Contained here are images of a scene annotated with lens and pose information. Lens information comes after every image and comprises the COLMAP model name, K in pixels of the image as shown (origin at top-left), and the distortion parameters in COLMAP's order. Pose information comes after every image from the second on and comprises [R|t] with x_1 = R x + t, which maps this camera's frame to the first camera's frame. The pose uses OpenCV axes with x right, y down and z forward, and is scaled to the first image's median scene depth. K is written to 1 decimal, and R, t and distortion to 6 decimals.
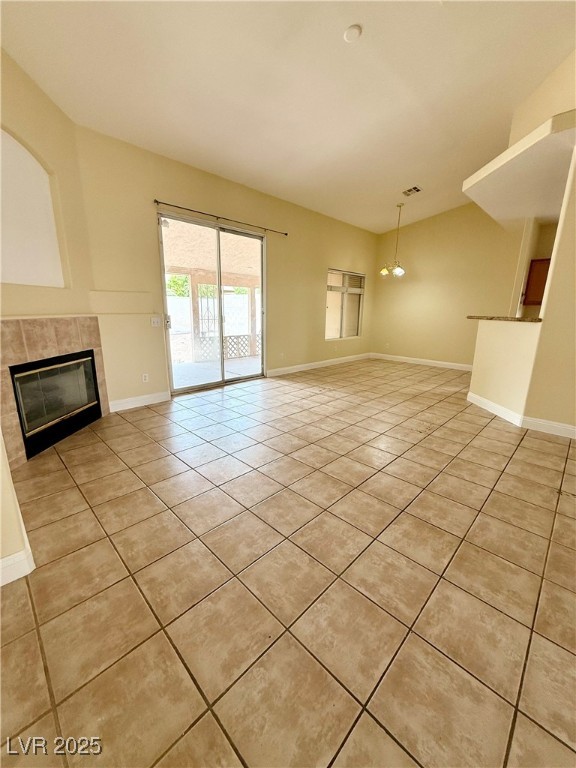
lens RADIAL K [[307.0, 0, 284.6], [0, 307.0, 381.6], [0, 0, 1]] dist [0.003252, 0.000510]
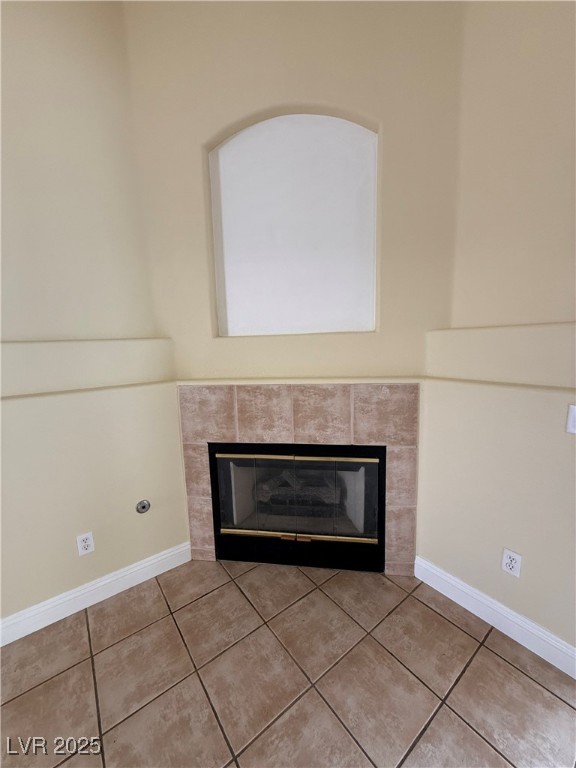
lens RADIAL K [[307.0, 0, 288.7], [0, 307.0, 383.7], [0, 0, 1]] dist [0.003252, 0.000510]
pose [[-0.130950, 0.132049, -0.982556, -0.142861], [-0.202690, 0.966589, 0.156916, -0.306942], [0.970448, 0.219702, -0.099809, 1.062784]]
